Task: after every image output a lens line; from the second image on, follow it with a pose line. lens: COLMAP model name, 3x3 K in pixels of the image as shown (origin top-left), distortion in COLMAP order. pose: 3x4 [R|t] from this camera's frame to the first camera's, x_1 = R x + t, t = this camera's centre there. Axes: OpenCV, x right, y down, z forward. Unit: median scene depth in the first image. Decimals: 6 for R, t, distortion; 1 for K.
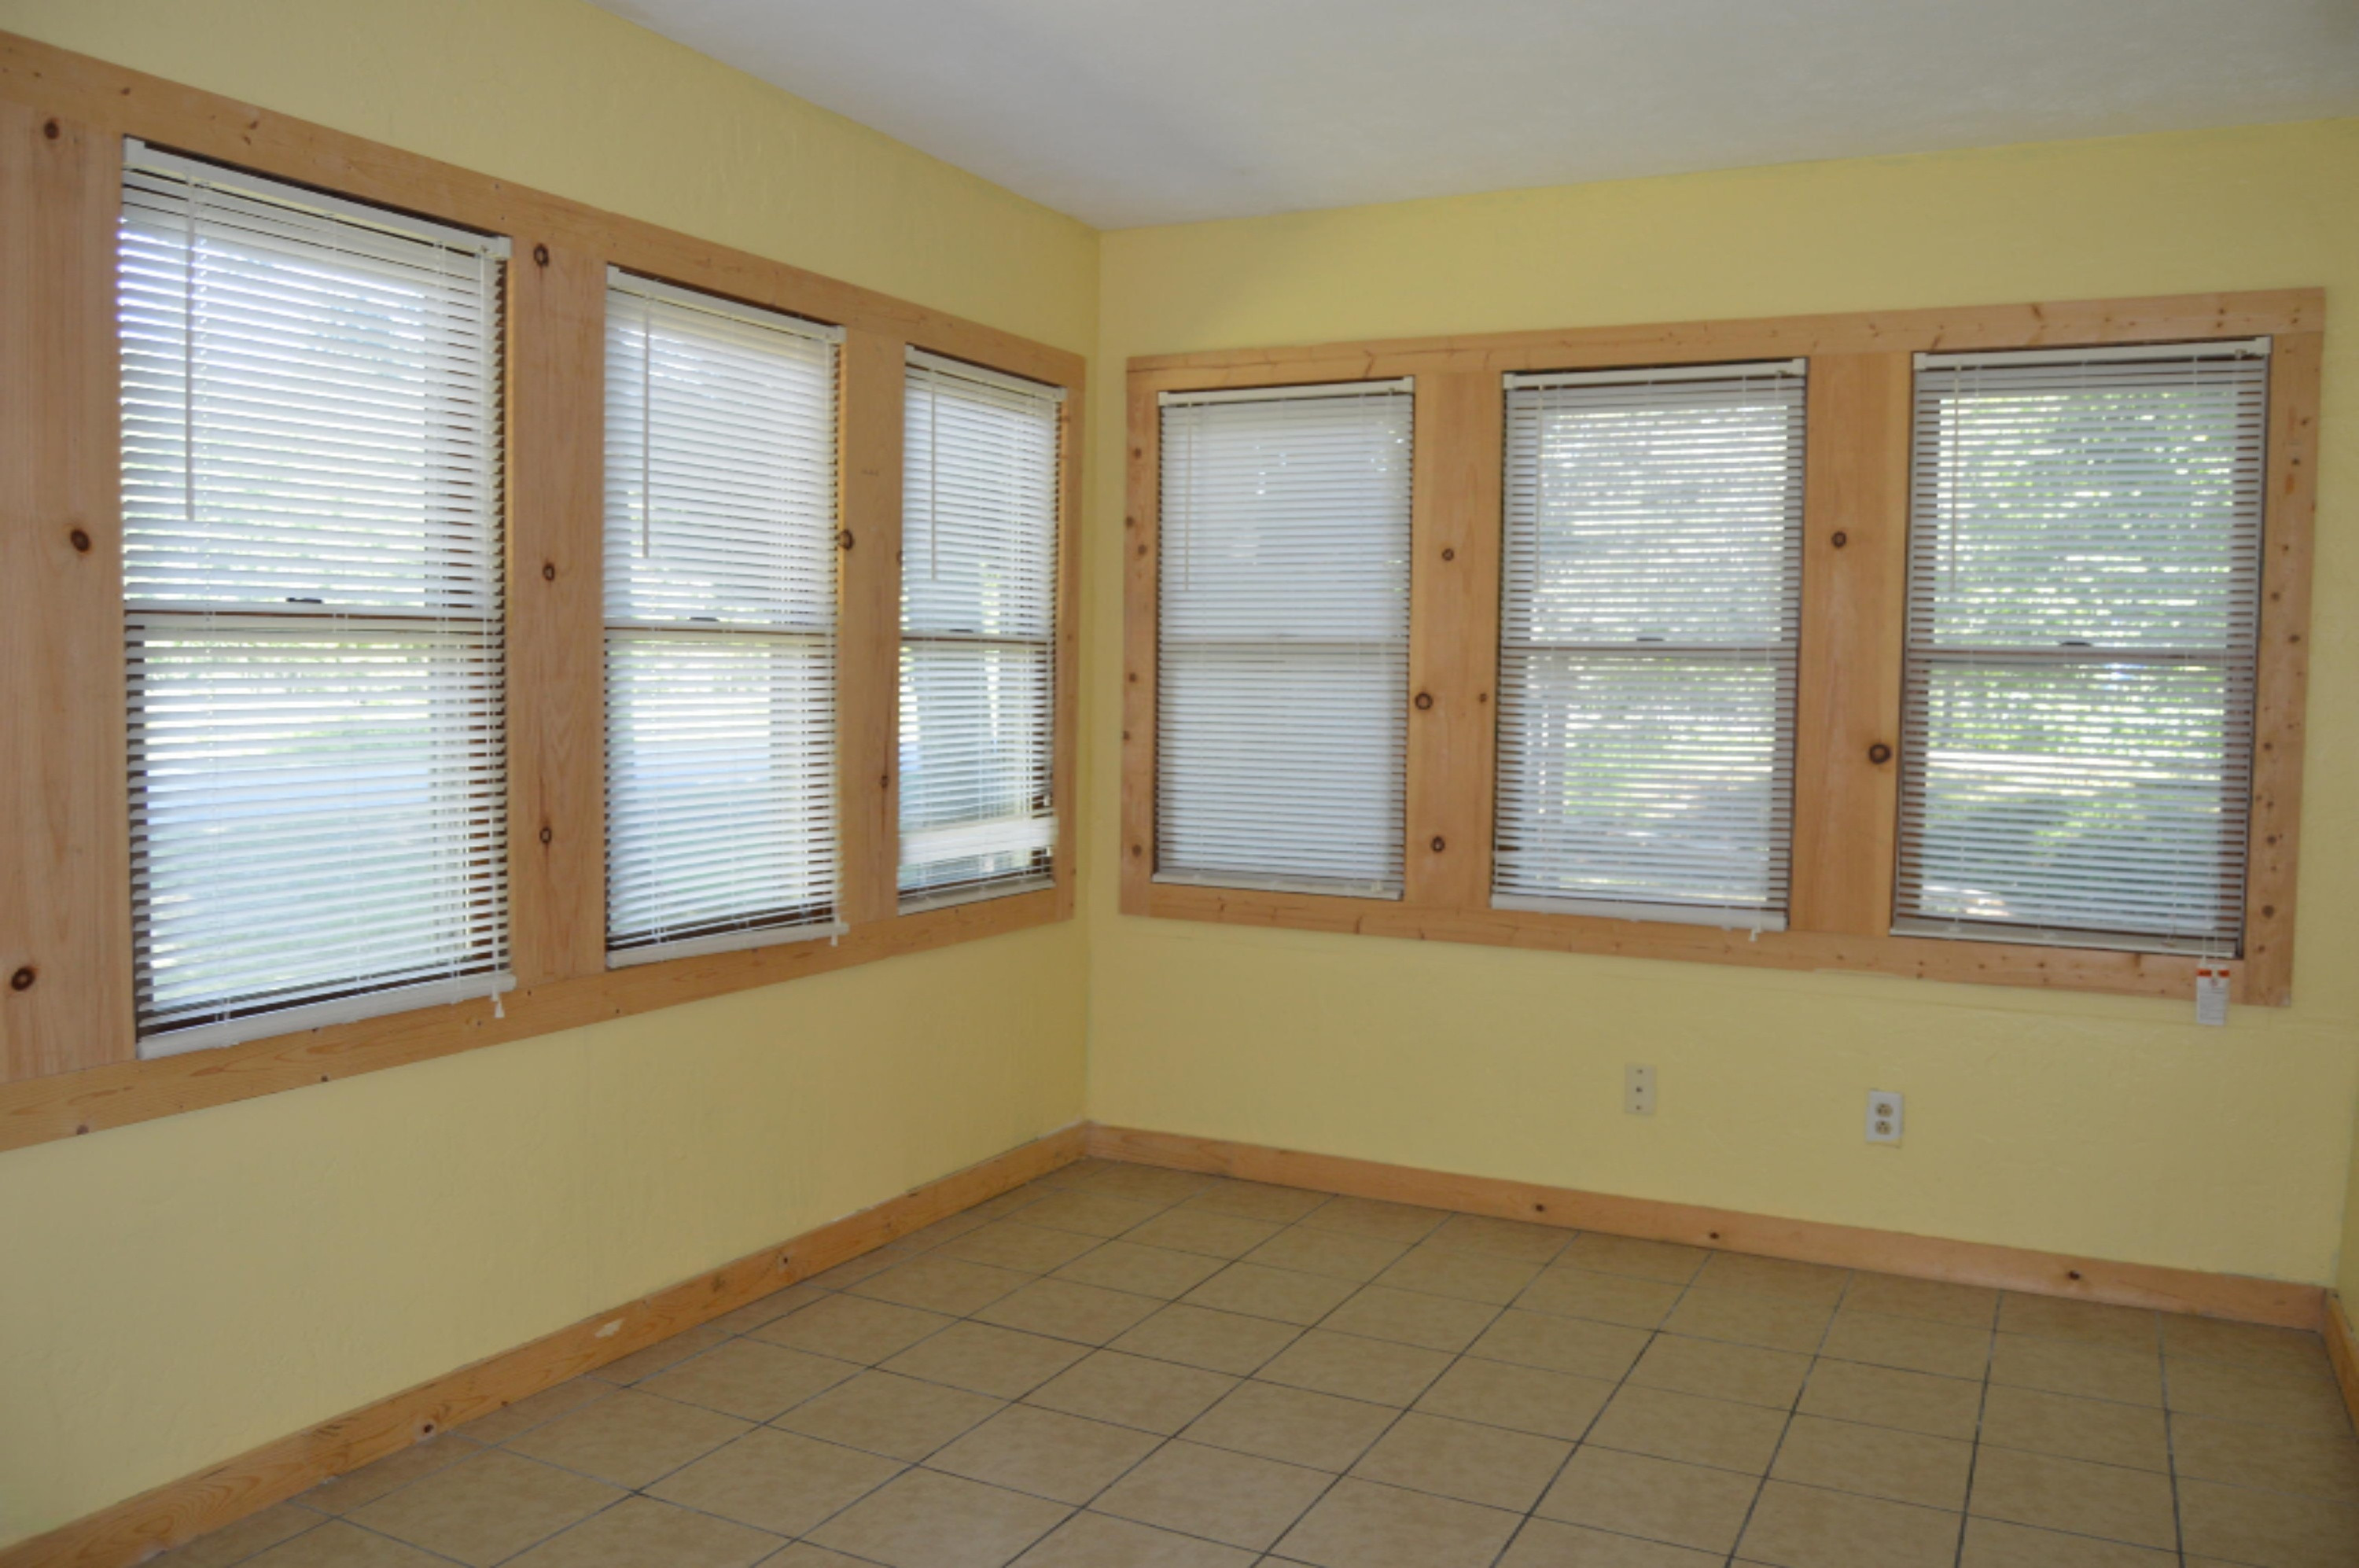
lens RADIAL K [[1829.9, 0, 1182.2], [0, 1829.9, 776.0], [0, 0, 1]] dist [-0.106026, 0.023006]
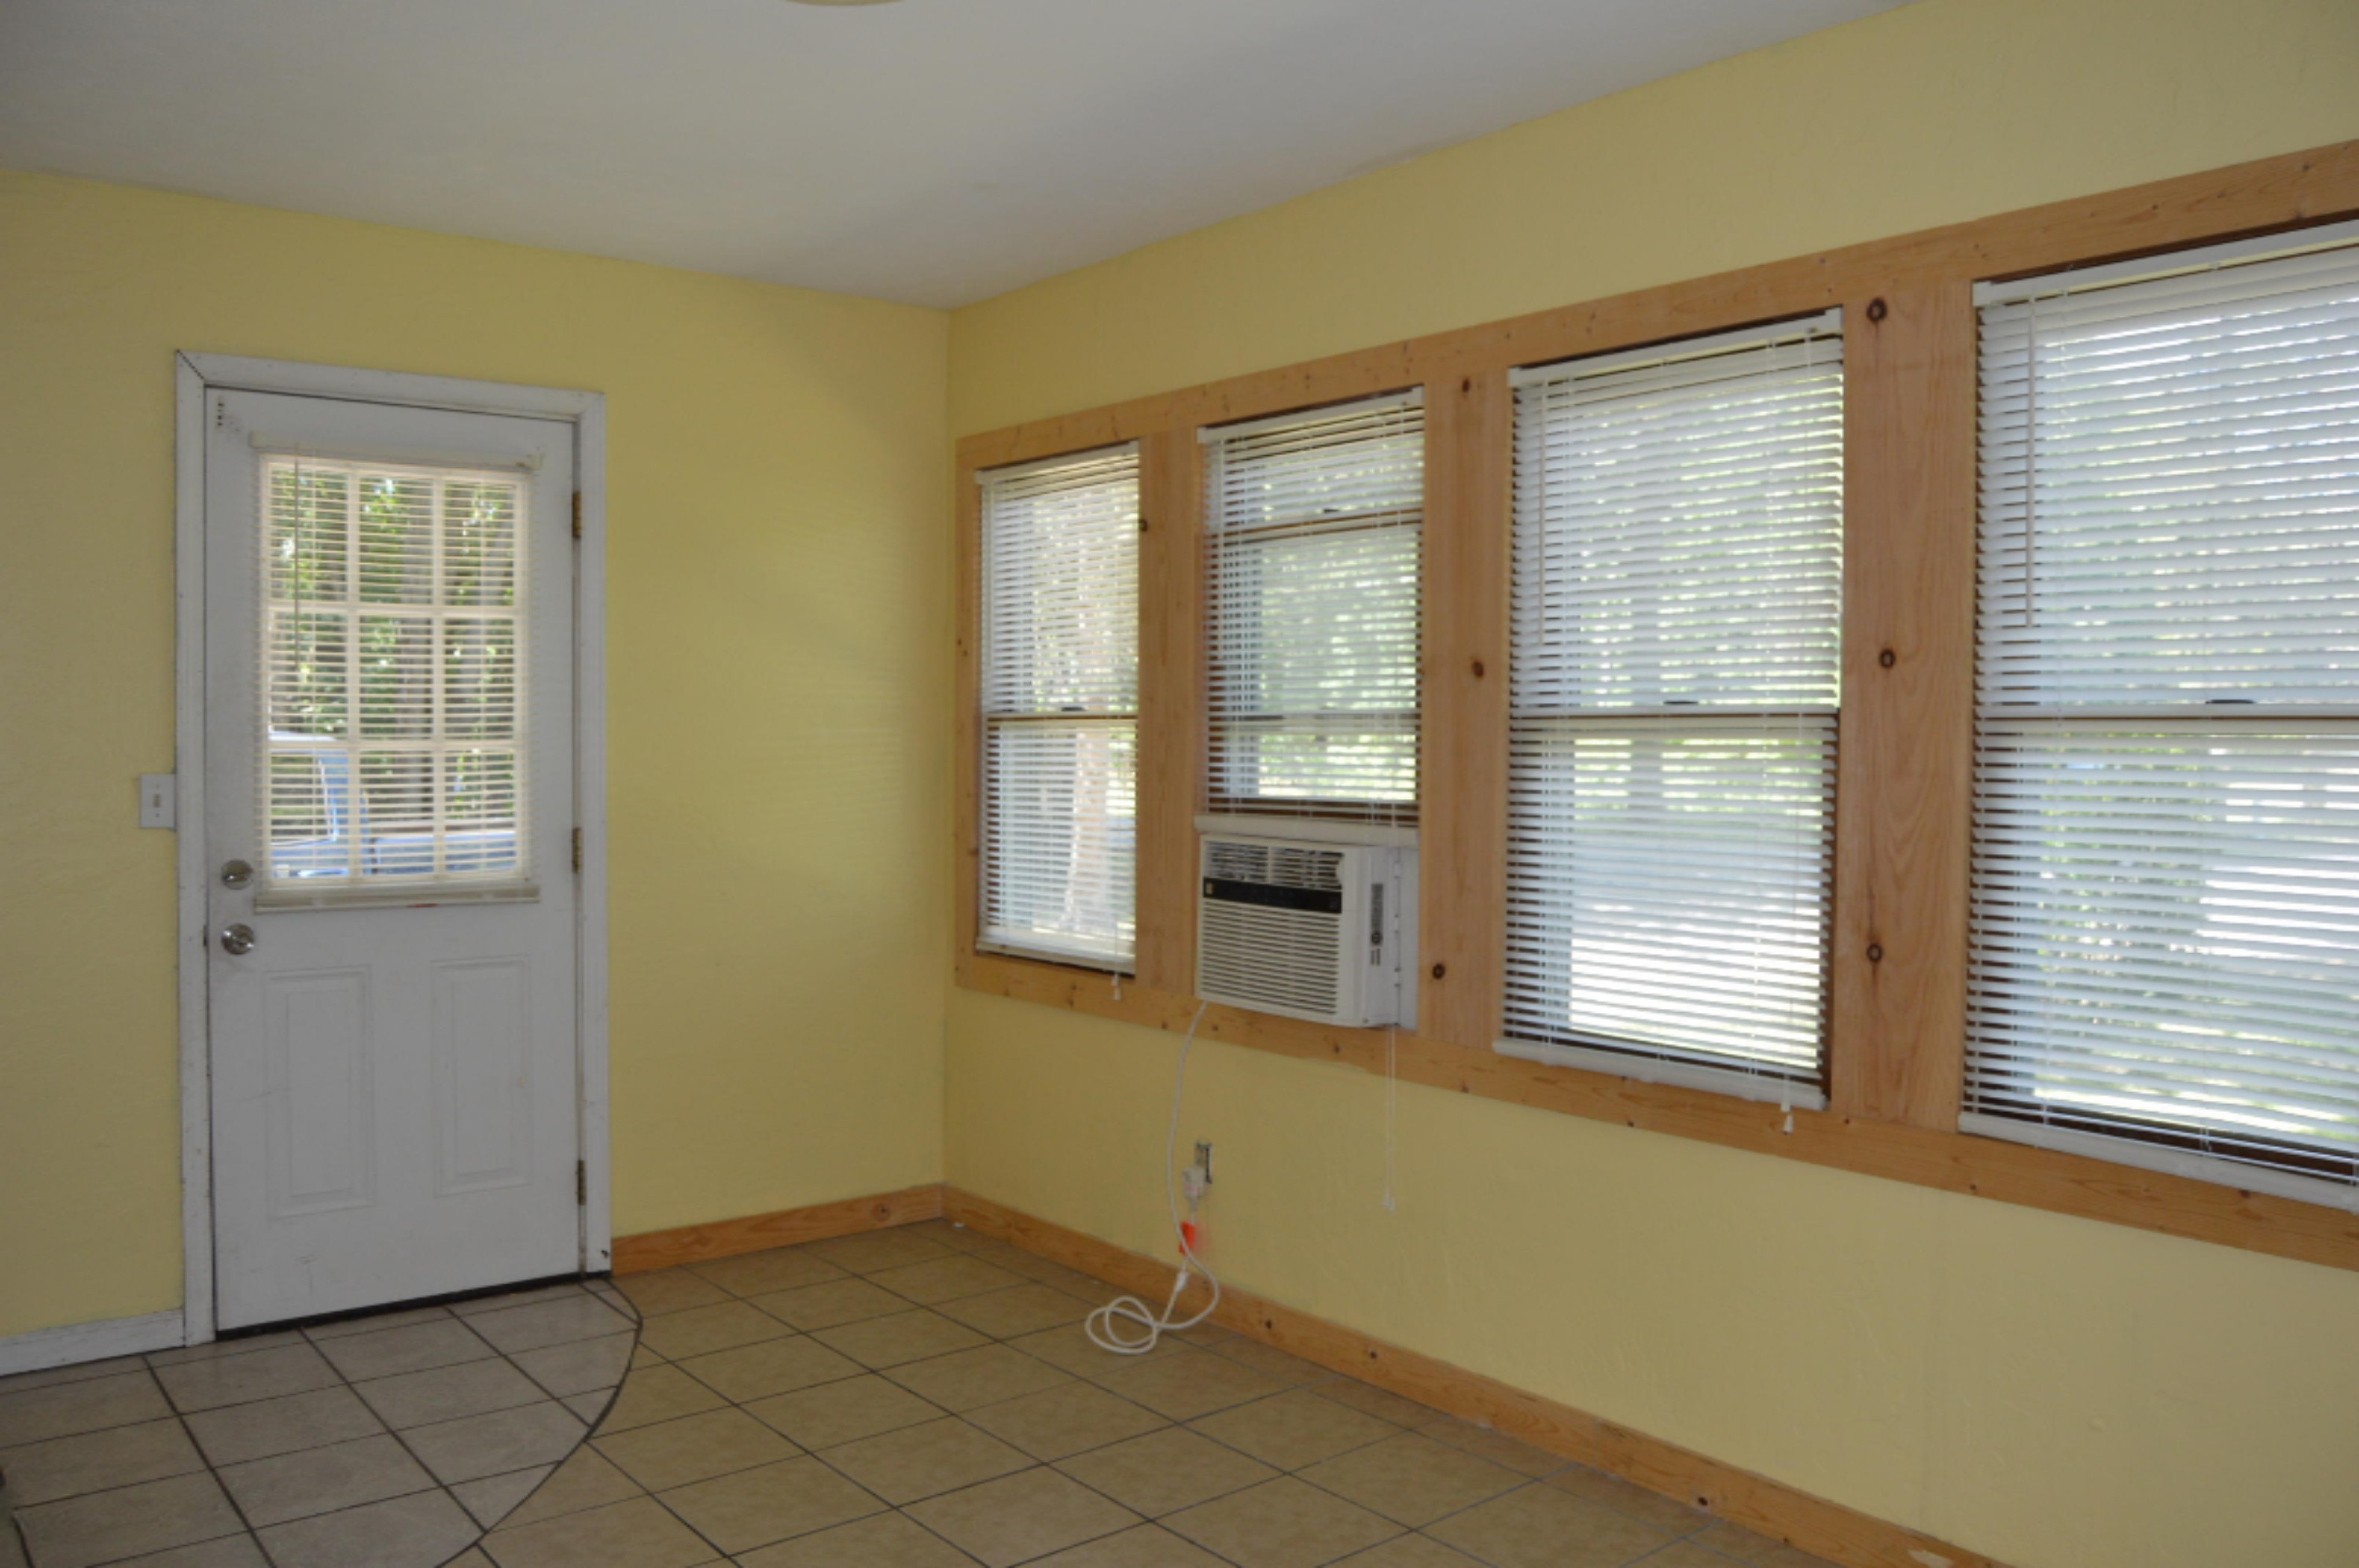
lens RADIAL K [[1829.9, 0, 1181.1], [0, 1829.9, 790.5], [0, 0, 1]] dist [-0.106026, 0.023006]
pose [[-0.415085, 0.004791, -0.909770, 0.623147], [-0.069977, 0.996856, 0.037177, -0.058597], [0.907088, 0.079095, -0.413444, 1.092006]]
